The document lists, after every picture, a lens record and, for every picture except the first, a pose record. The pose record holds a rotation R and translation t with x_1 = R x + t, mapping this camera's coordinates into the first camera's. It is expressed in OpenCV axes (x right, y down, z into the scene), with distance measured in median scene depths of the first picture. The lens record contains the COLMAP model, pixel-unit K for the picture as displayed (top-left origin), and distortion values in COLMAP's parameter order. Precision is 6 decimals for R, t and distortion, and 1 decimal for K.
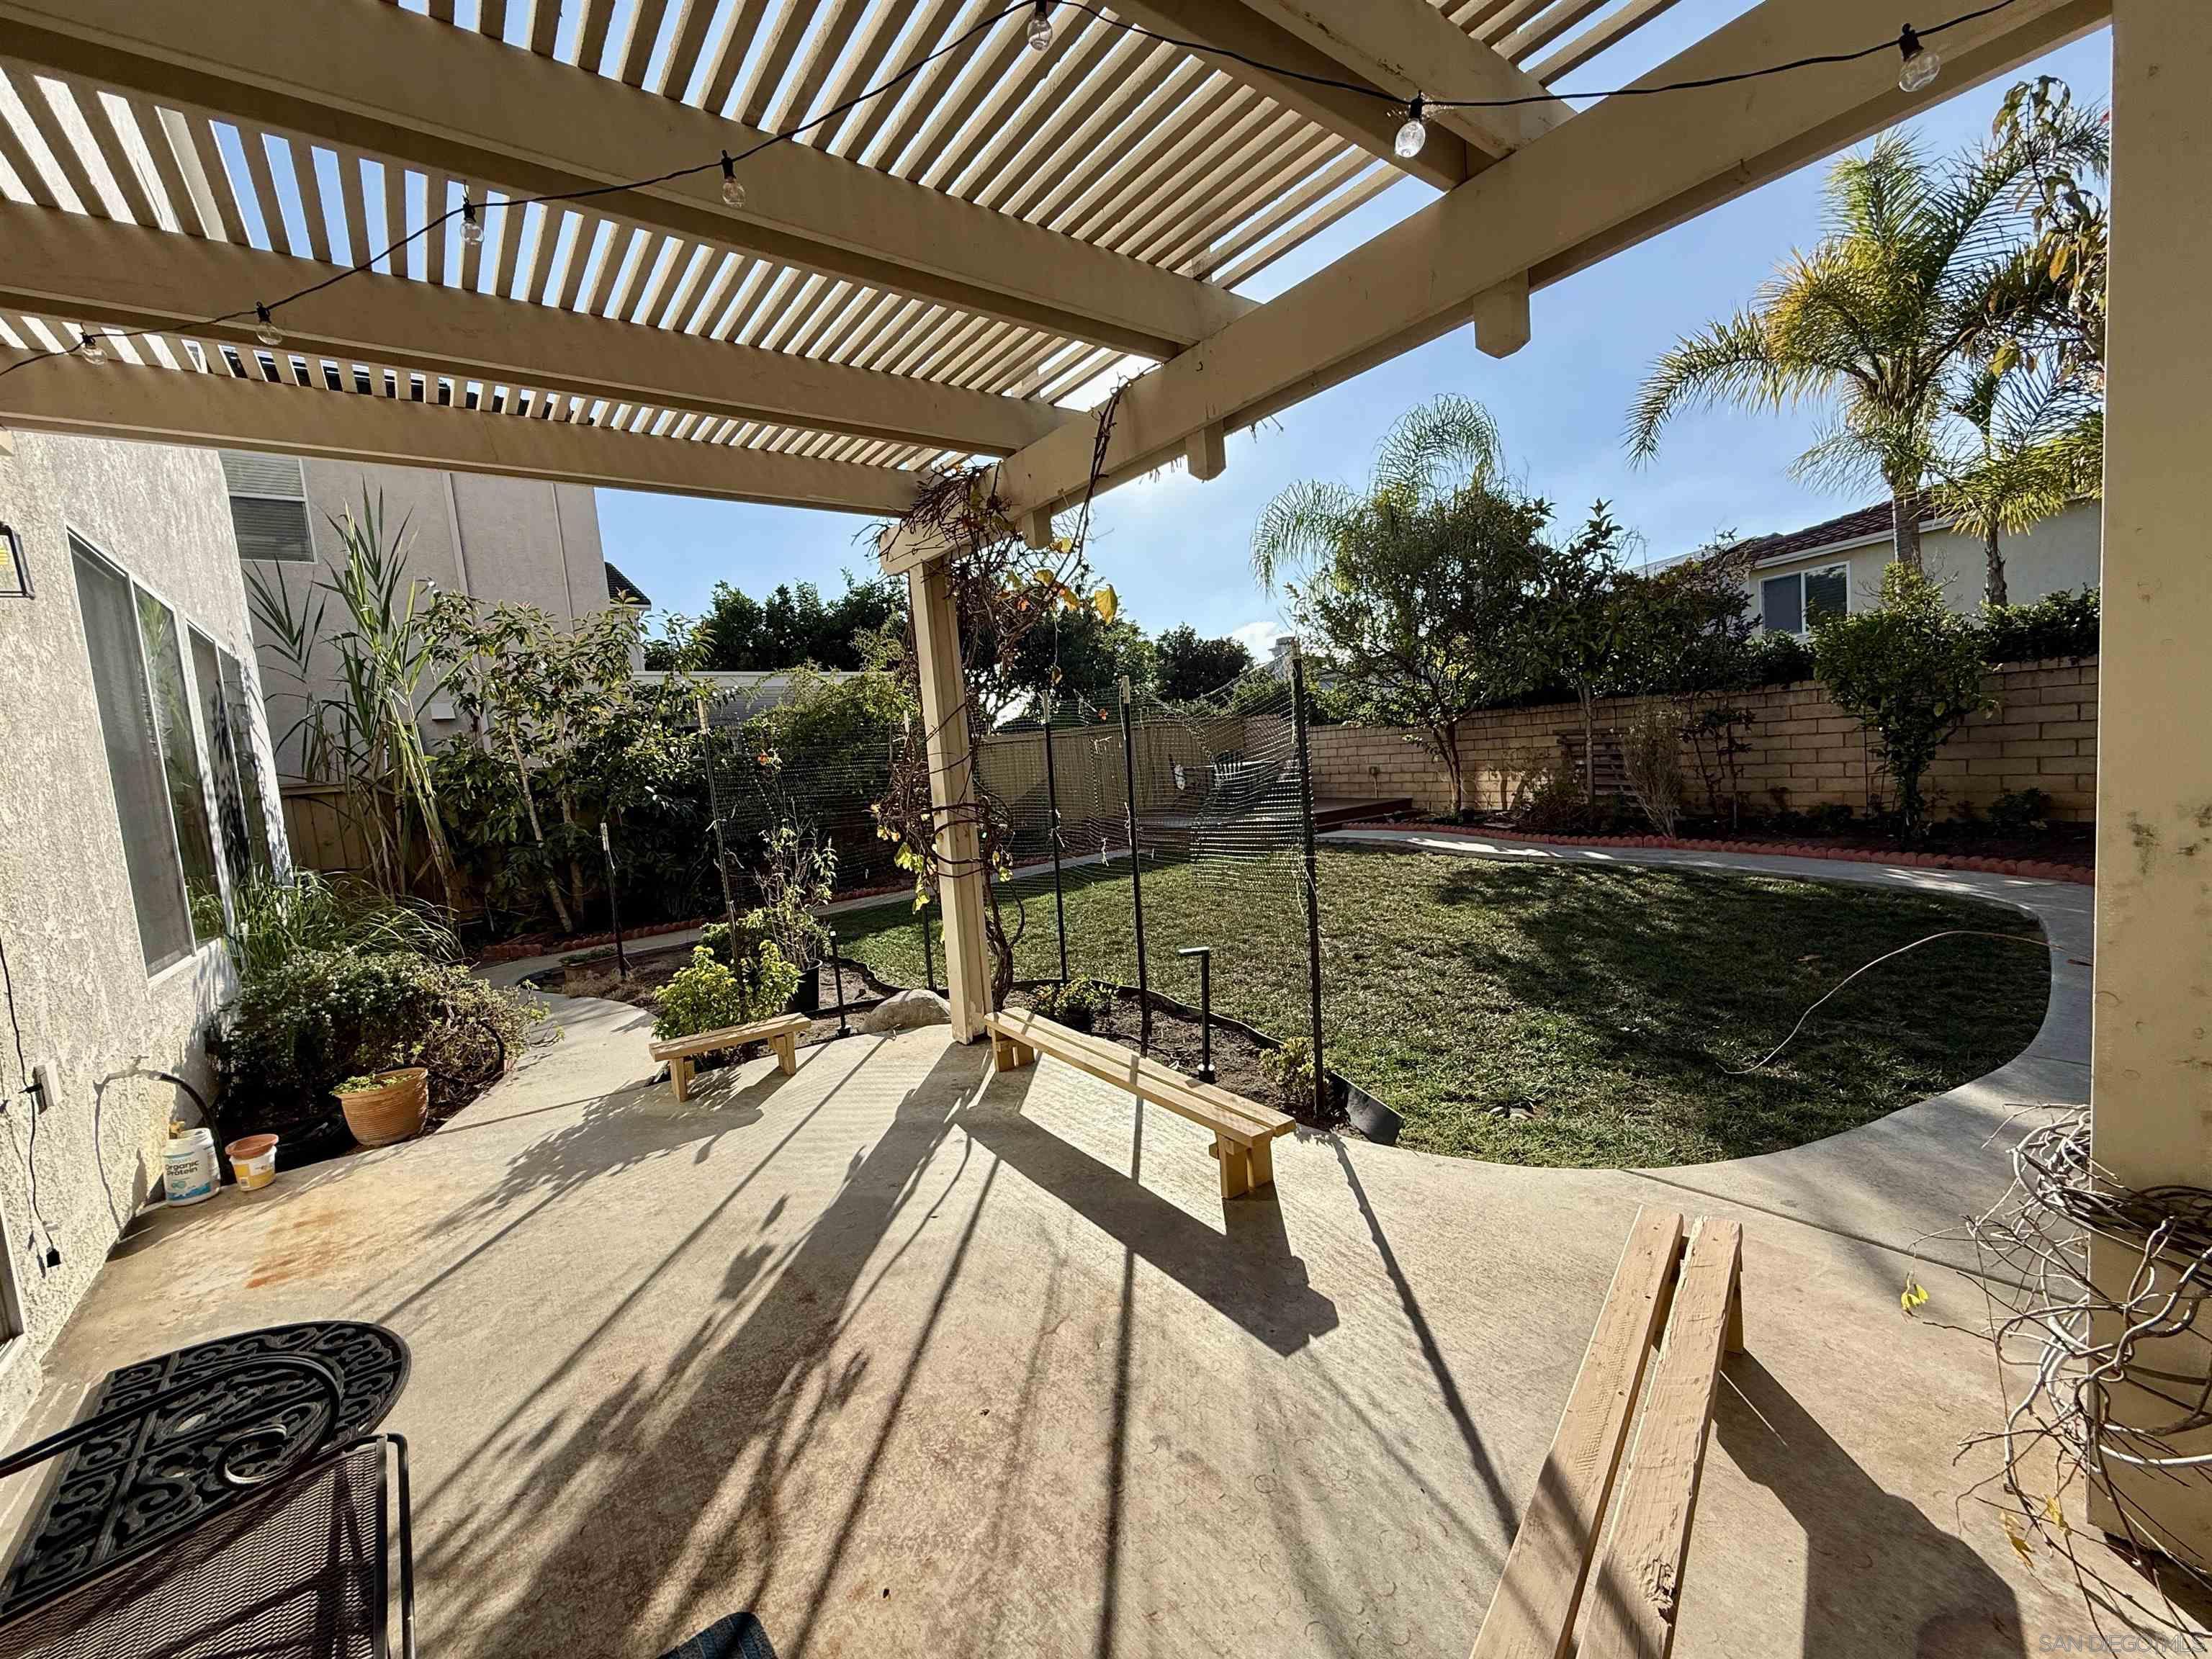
lens RADIAL K [[886.2, 0, 1098.0], [0, 886.2, 827.9], [0, 0, 1]] dist [-0.000793, 0.000022]
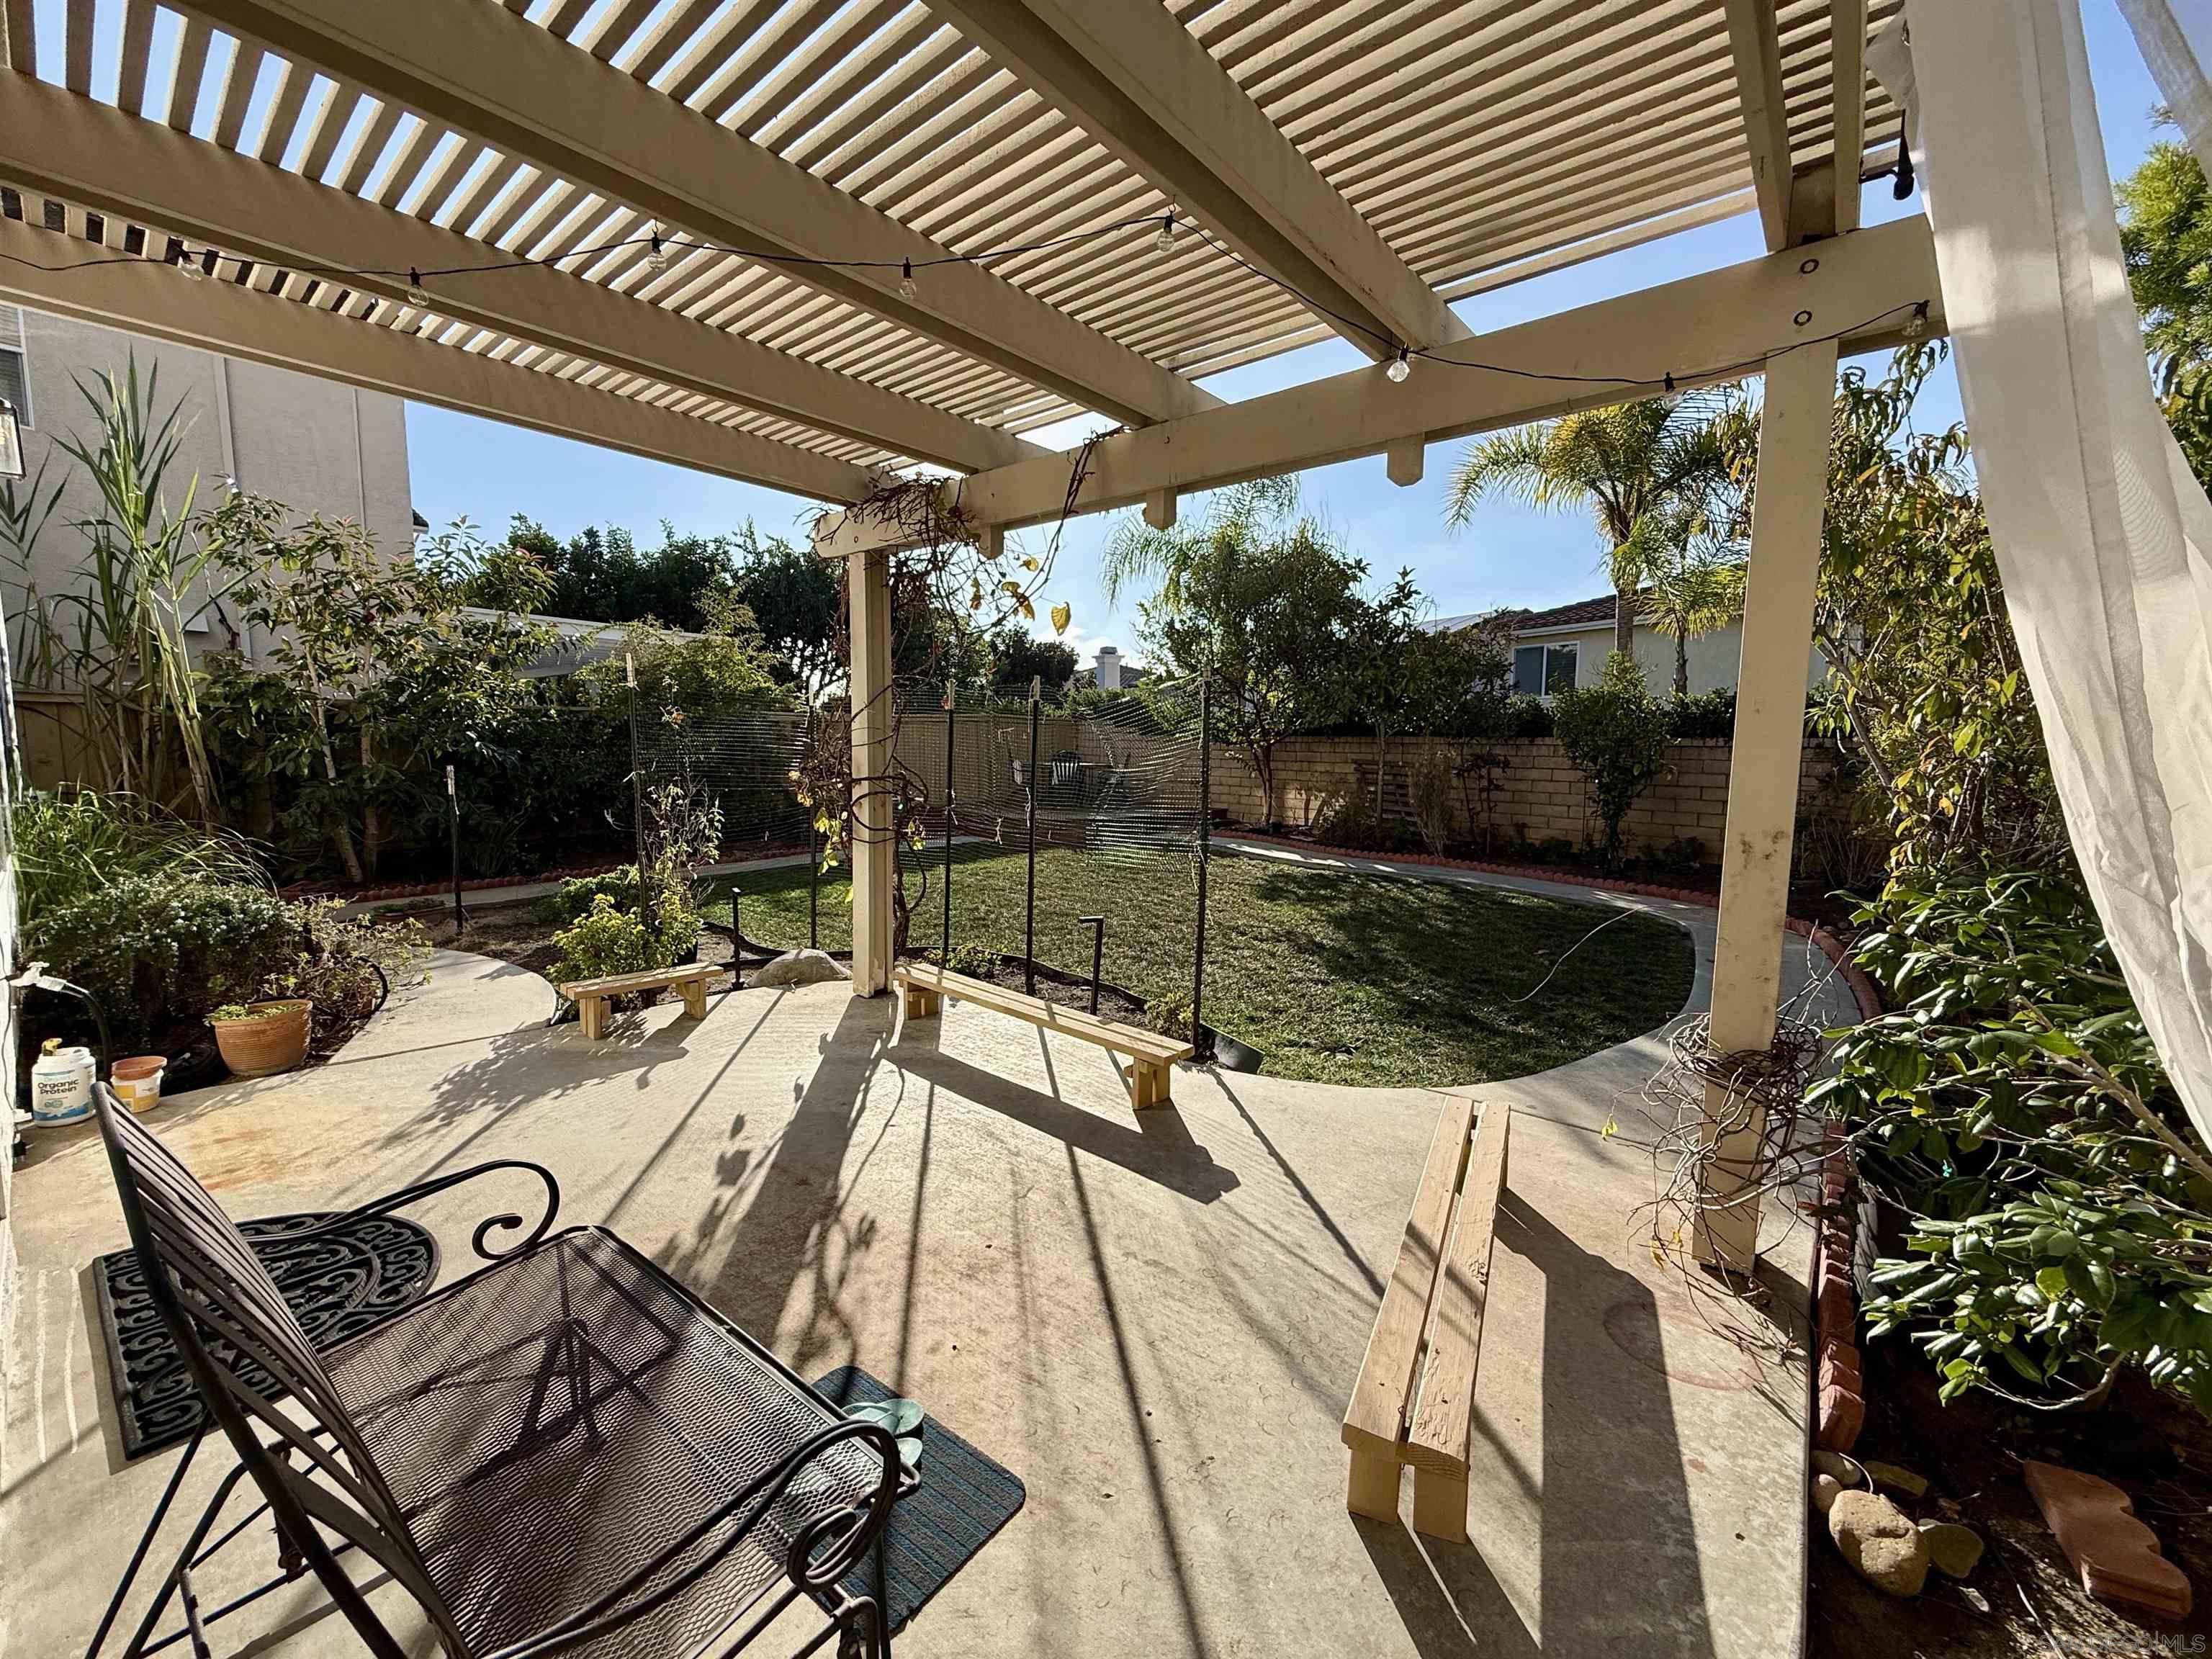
lens RADIAL K [[883.3, 0, 1101.3], [0, 883.3, 827.7], [0, 0, 1]] dist [-0.000626, 0.000616]
pose [[0.972498, 0.073159, 0.221122, -0.135638], [-0.073970, 0.997250, -0.004623, 0.022230], [-0.220852, -0.011860, 0.975235, -0.127085]]
